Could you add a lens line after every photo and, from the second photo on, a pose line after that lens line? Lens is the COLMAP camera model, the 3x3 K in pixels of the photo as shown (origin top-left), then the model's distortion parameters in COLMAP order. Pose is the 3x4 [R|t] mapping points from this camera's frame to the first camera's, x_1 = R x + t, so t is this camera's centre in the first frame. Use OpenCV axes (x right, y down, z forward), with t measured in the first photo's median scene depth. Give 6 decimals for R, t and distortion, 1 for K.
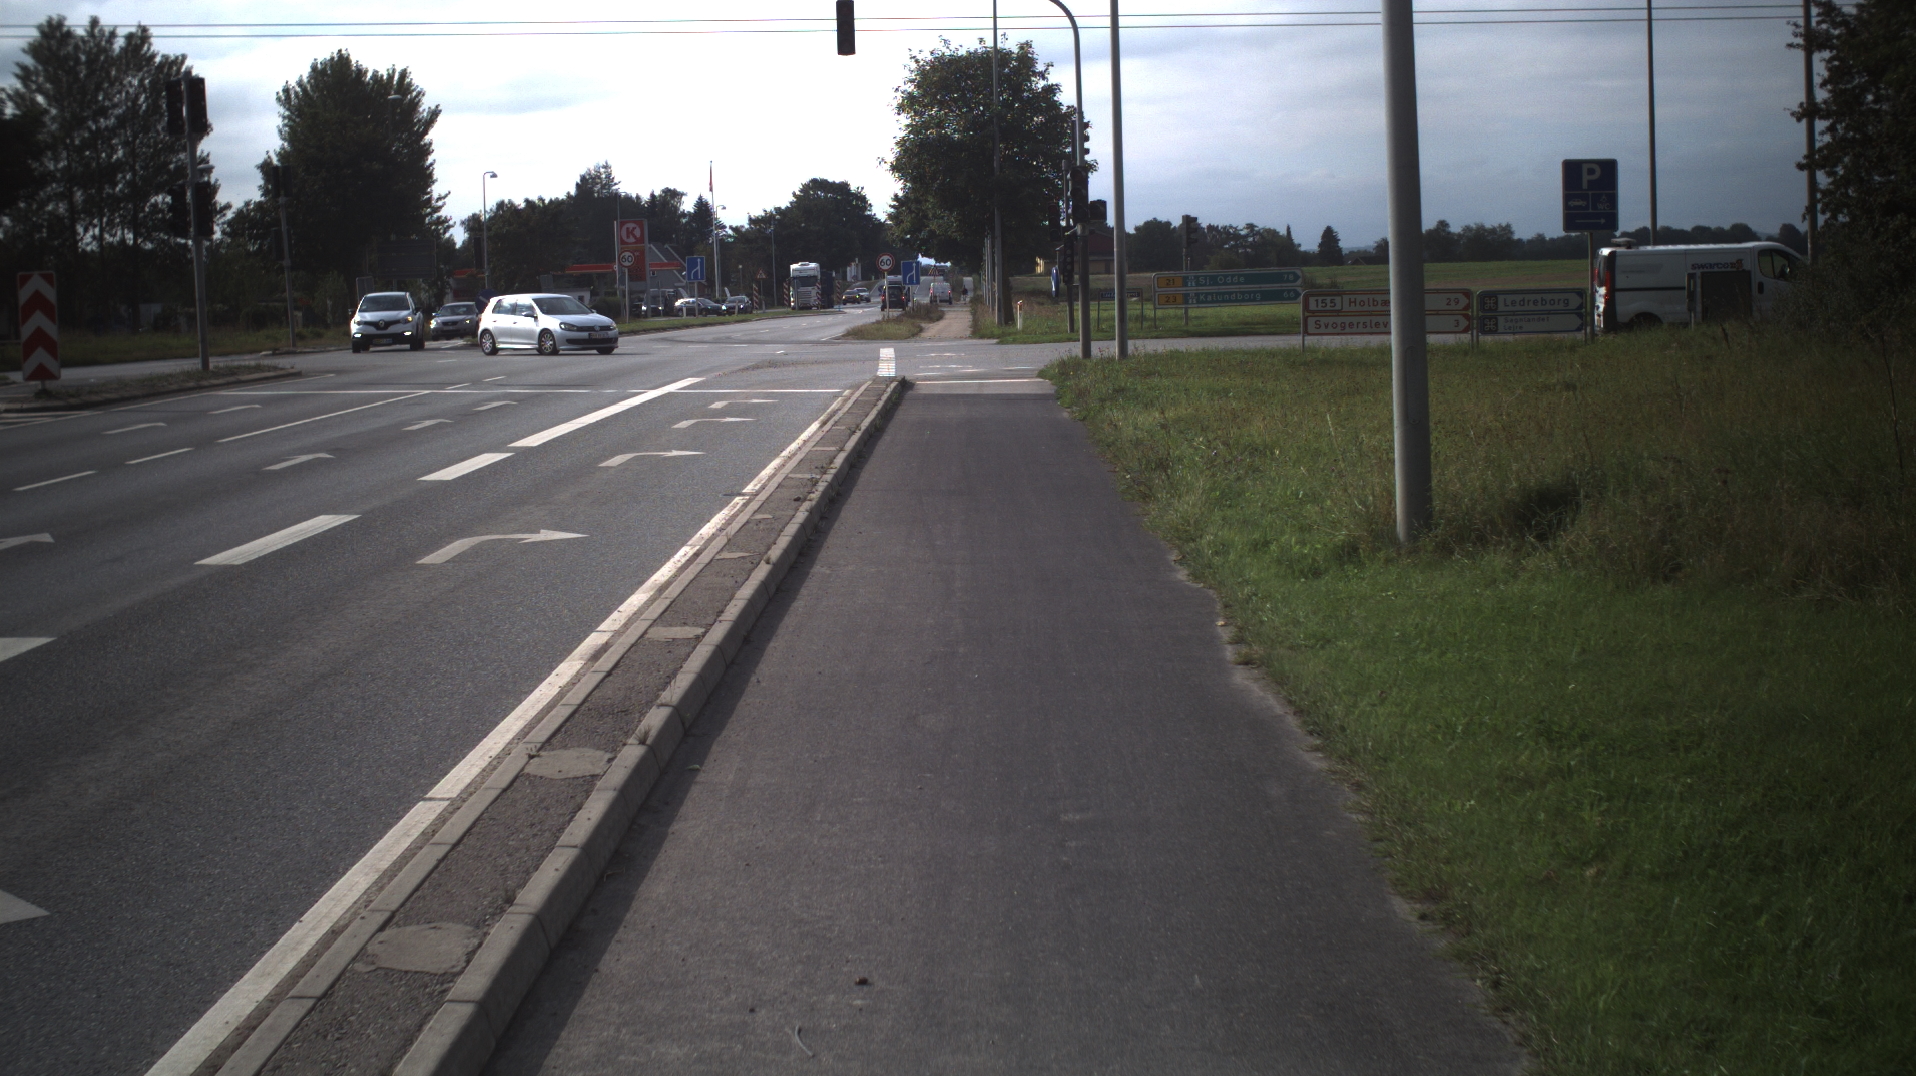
lens RADIAL K [[3656.1, 0, 958.0], [0, 3656.1, 538.0], [0, 0, 1]] dist [-0.242174, 0.175157]
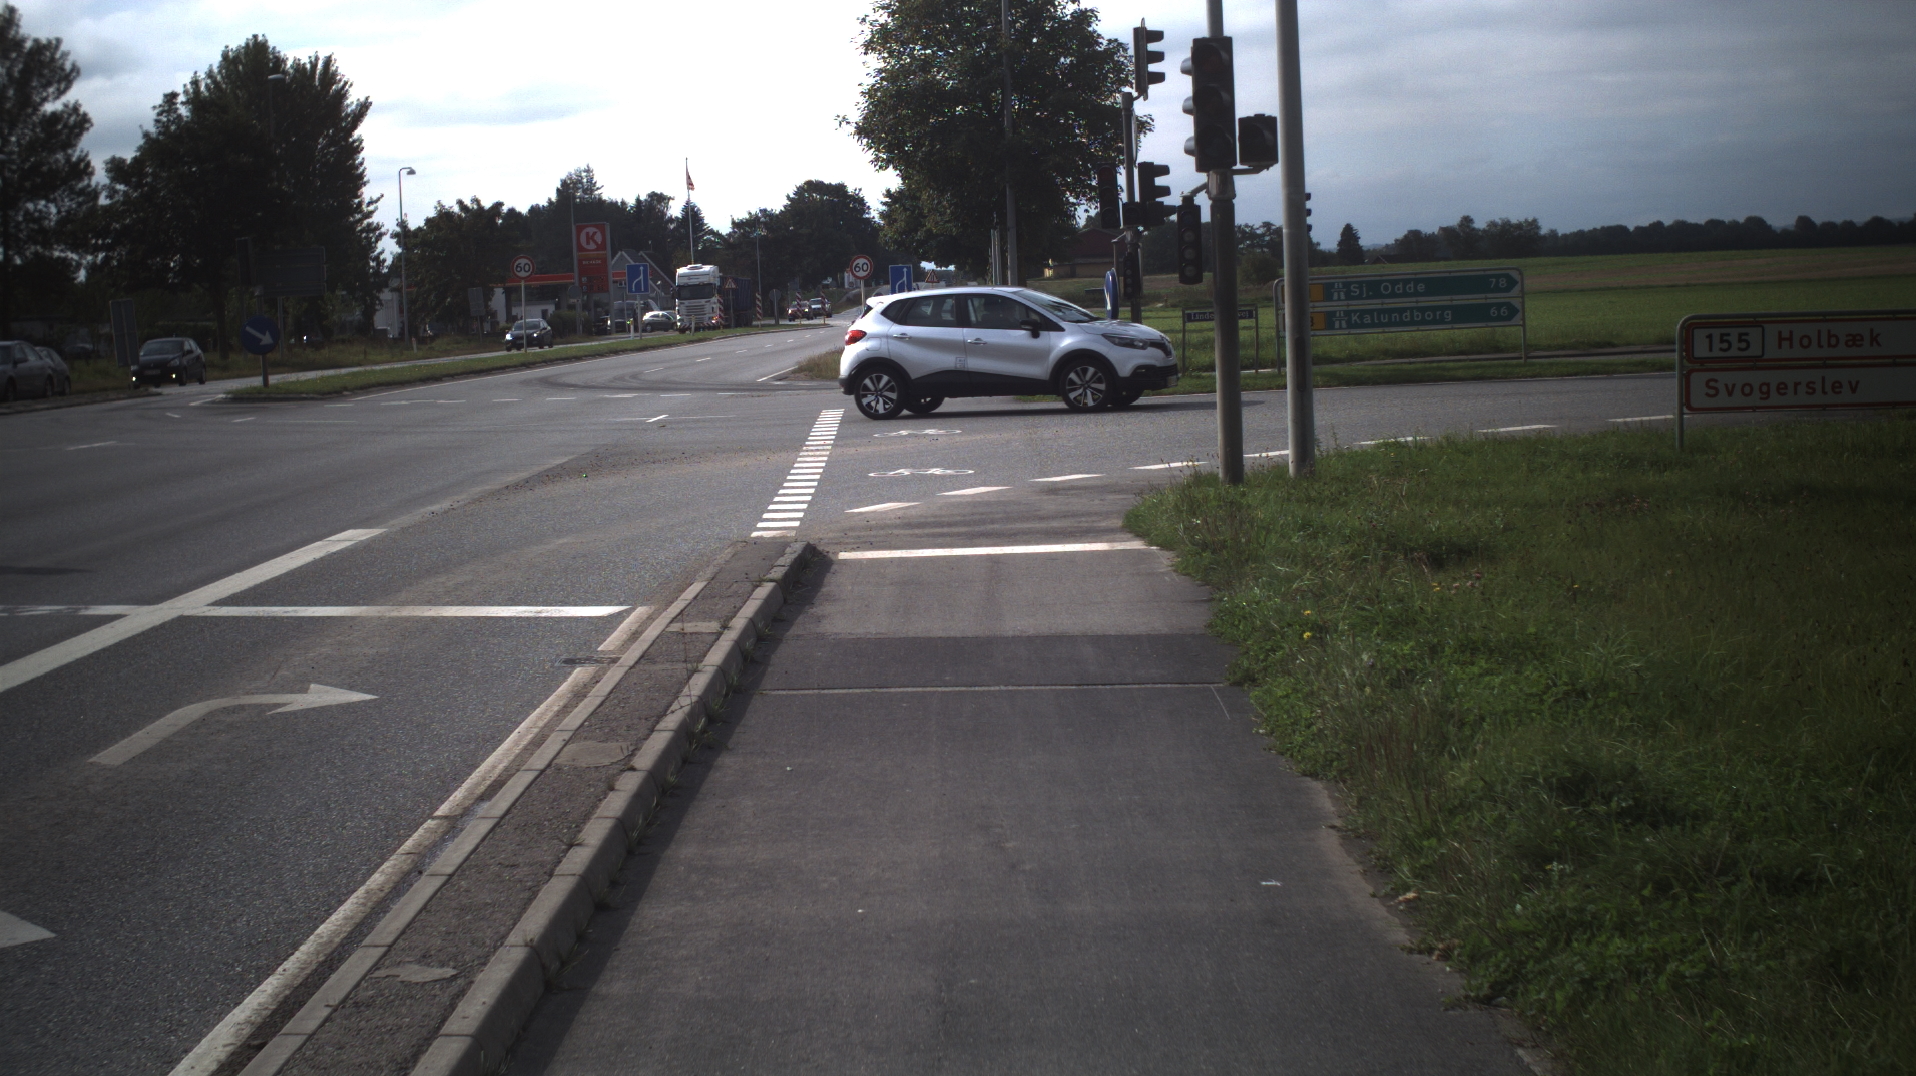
lens RADIAL K [[3656.1, 0, 958.0], [0, 3656.1, 538.0], [0, 0, 1]] dist [-0.242174, 0.175157]
pose [[0.999902, -0.013794, -0.002533, 0.001362], [0.013791, 0.999904, -0.001236, -0.017786], [0.002550, 0.001201, 0.999996, 0.237678]]
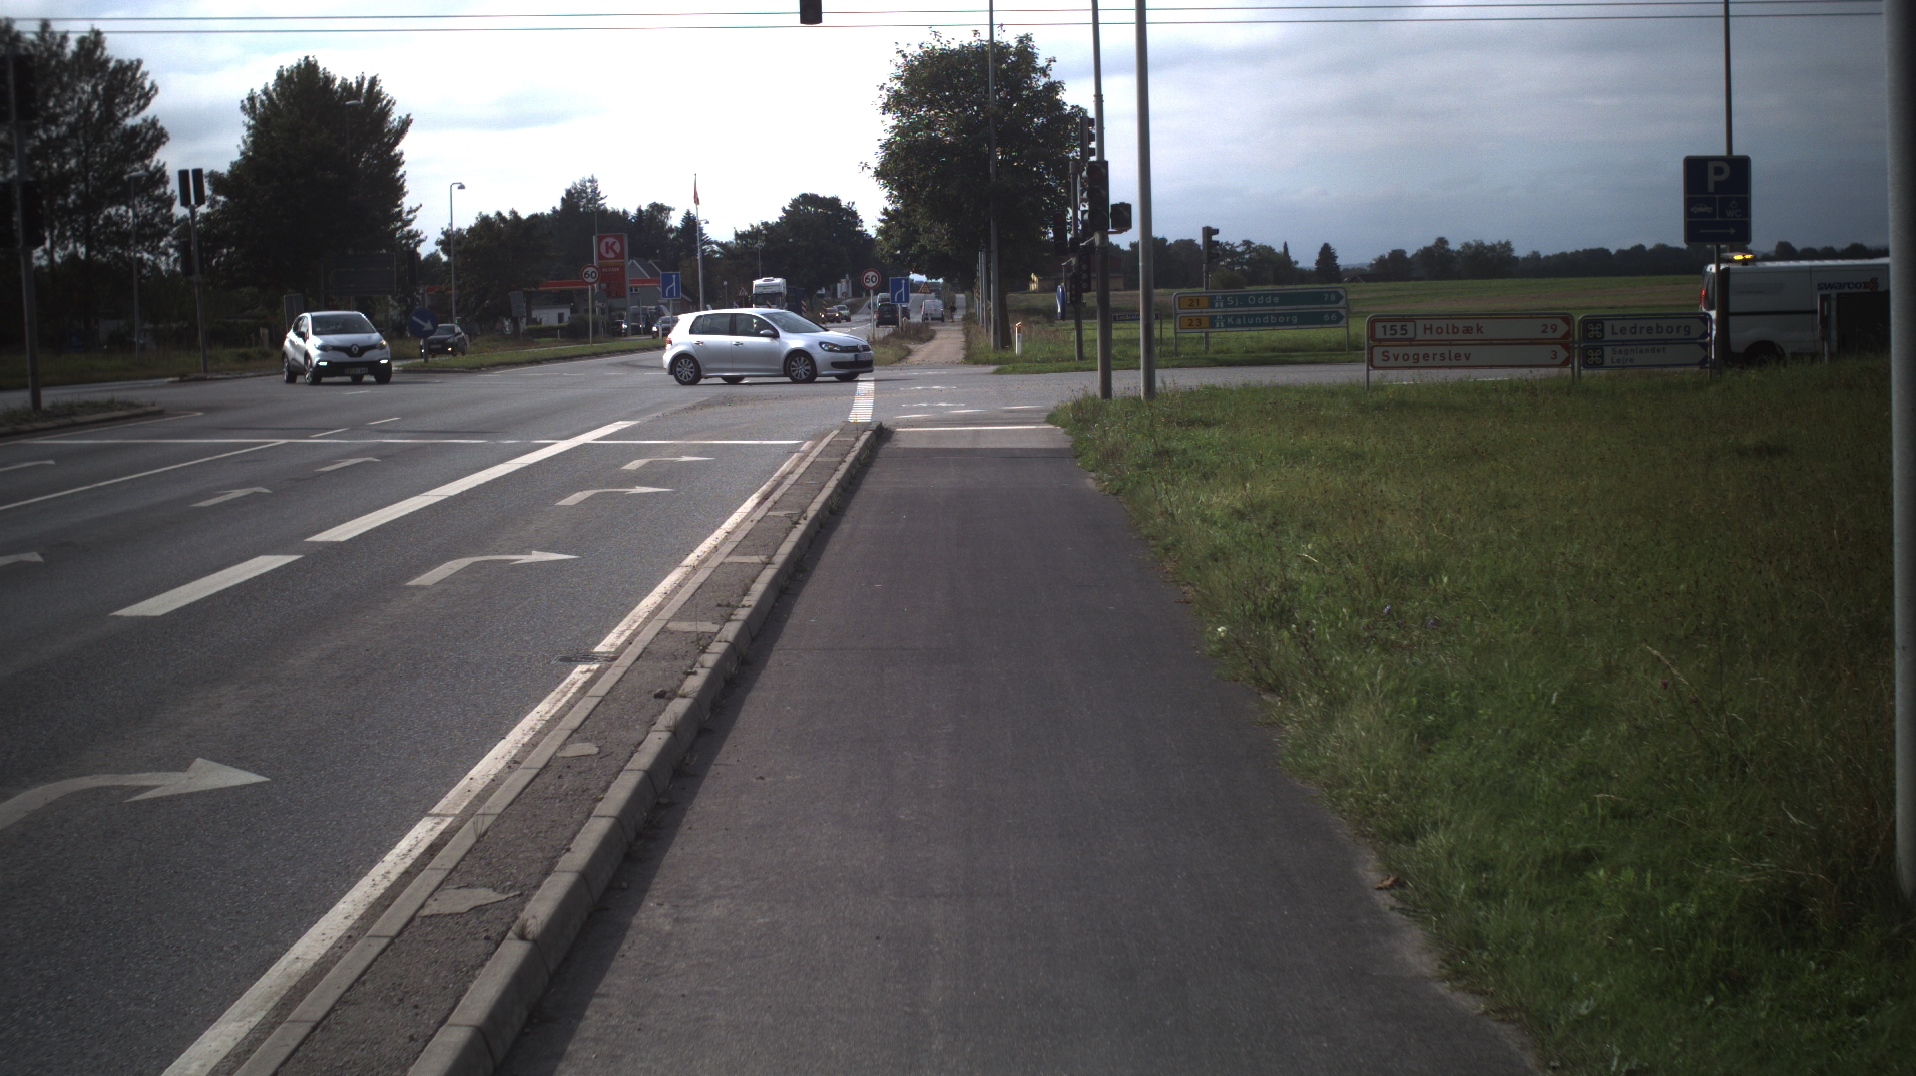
lens RADIAL K [[3656.1, 0, 958.0], [0, 3656.1, 538.0], [0, 0, 1]] dist [-0.242174, 0.175157]
pose [[0.999996, 0.001871, 0.002141, 0.000235], [-0.001861, 0.999988, -0.004562, -0.006013], [-0.002150, 0.004558, 0.999987, 0.079005]]
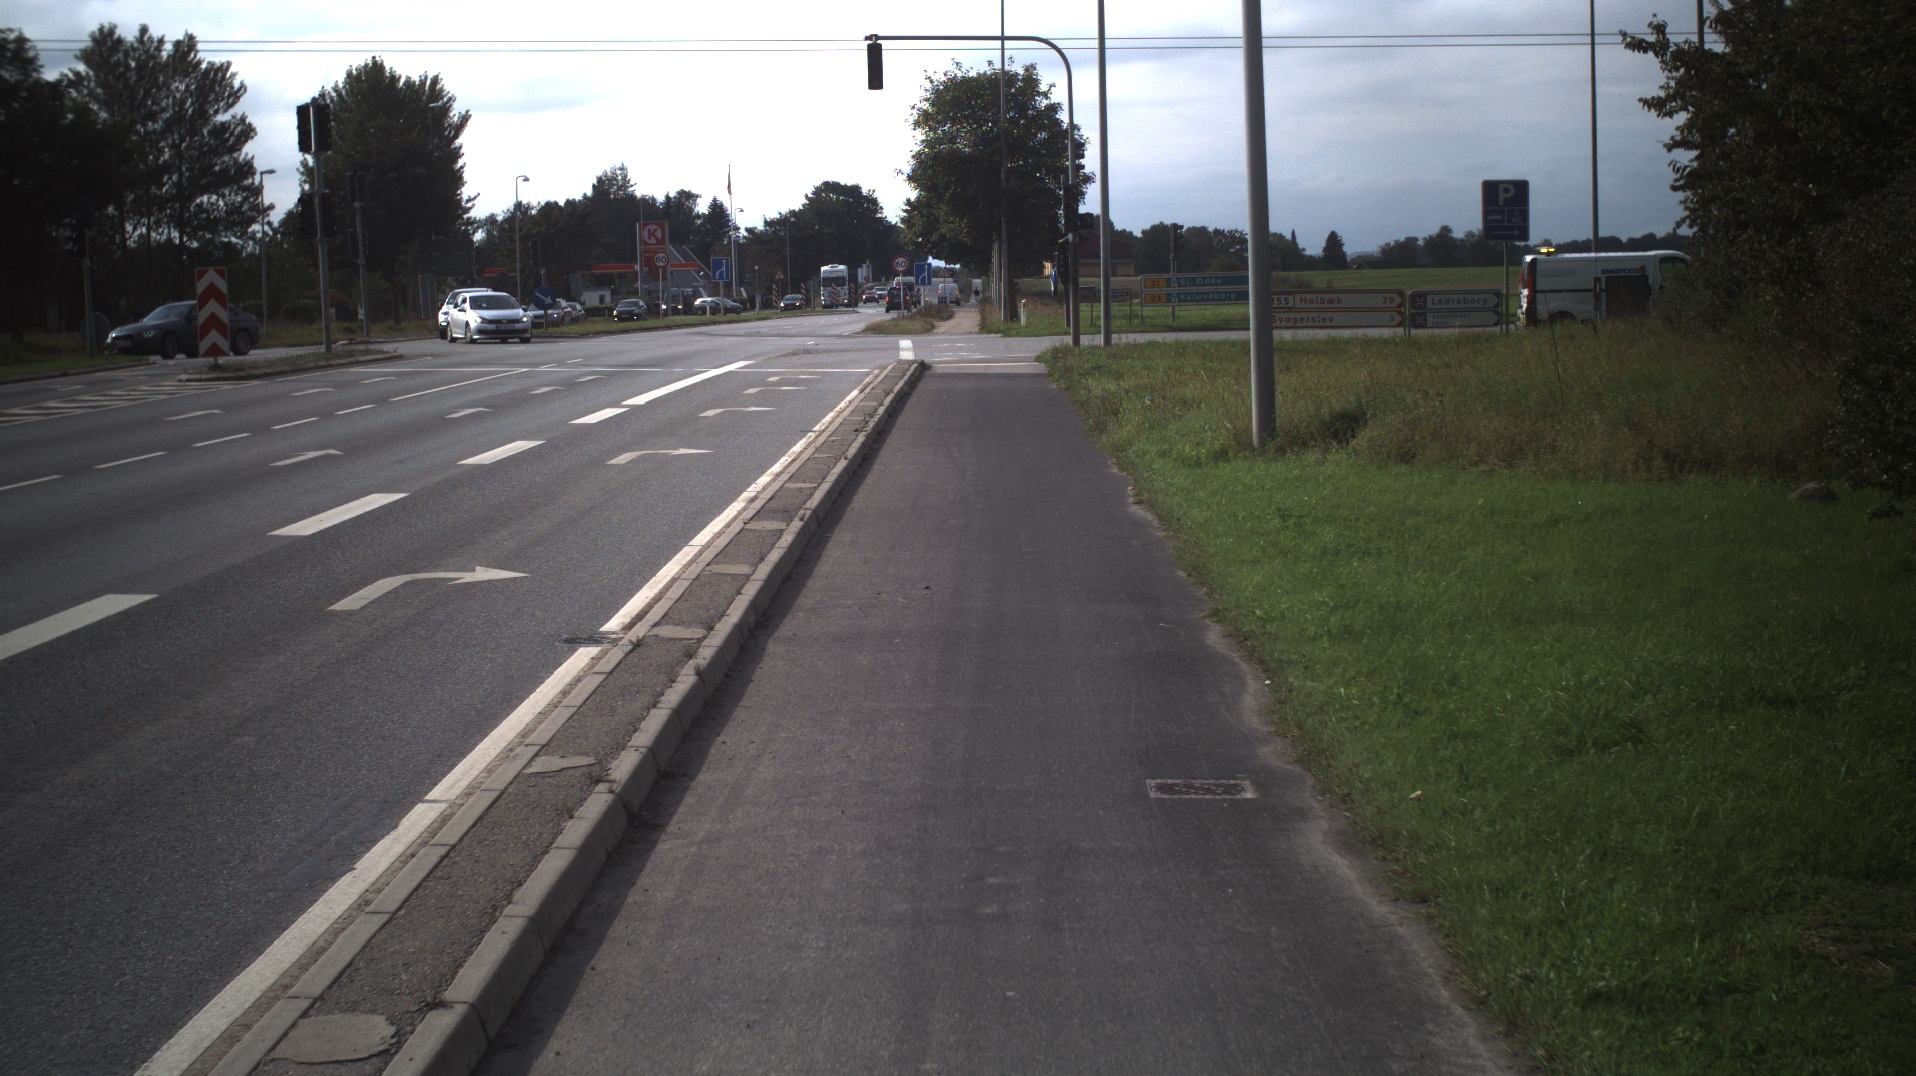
lens RADIAL K [[3656.1, 0, 958.0], [0, 3656.1, 538.0], [0, 0, 1]] dist [-0.242174, 0.175157]
pose [[0.999980, 0.005911, -0.002030, -0.000190], [-0.005912, 0.999982, -0.000570, 0.005924], [0.002026, 0.000582, 0.999998, -0.078890]]
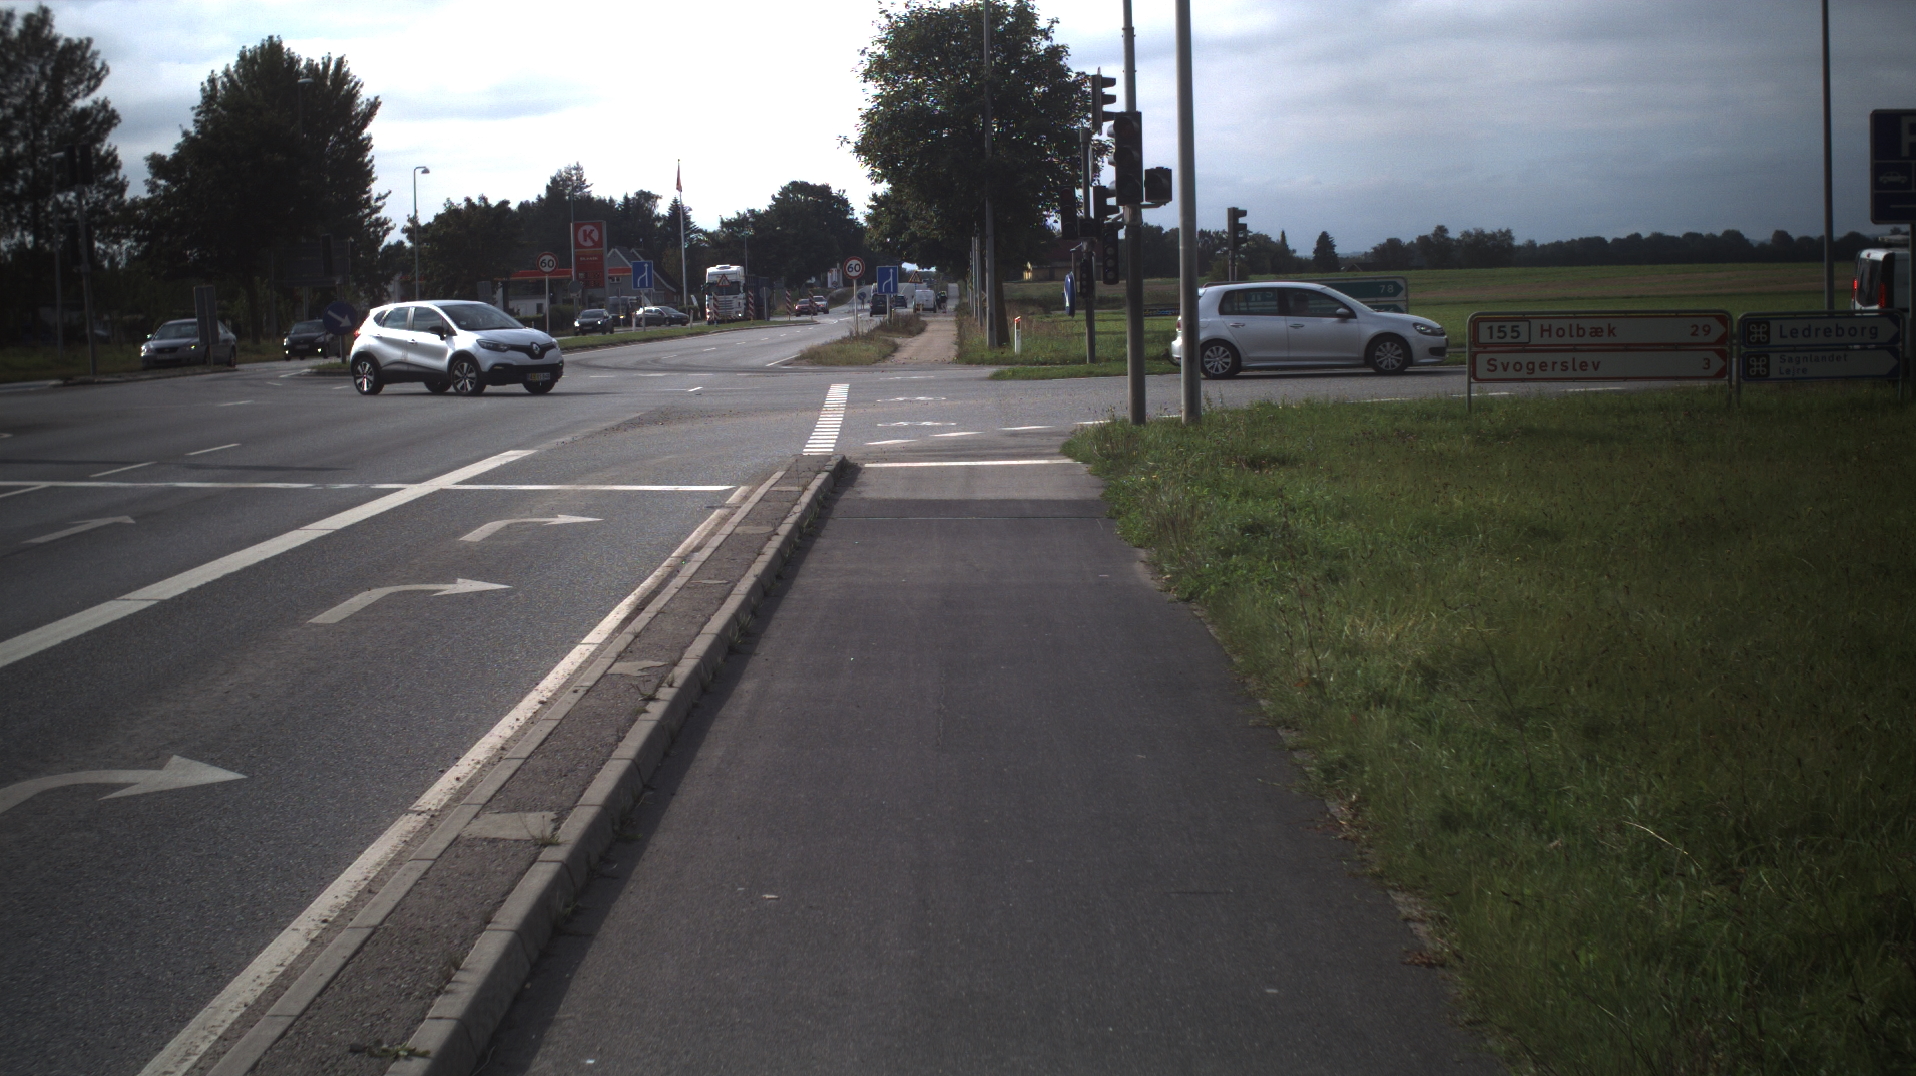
lens RADIAL K [[3656.1, 0, 958.0], [0, 3656.1, 538.0], [0, 0, 1]] dist [-0.242174, 0.175157]
pose [[0.999991, 0.001148, 0.003963, 0.000770], [-0.001142, 0.999998, -0.001616, -0.011897], [-0.003965, 0.001612, 0.999991, 0.158298]]
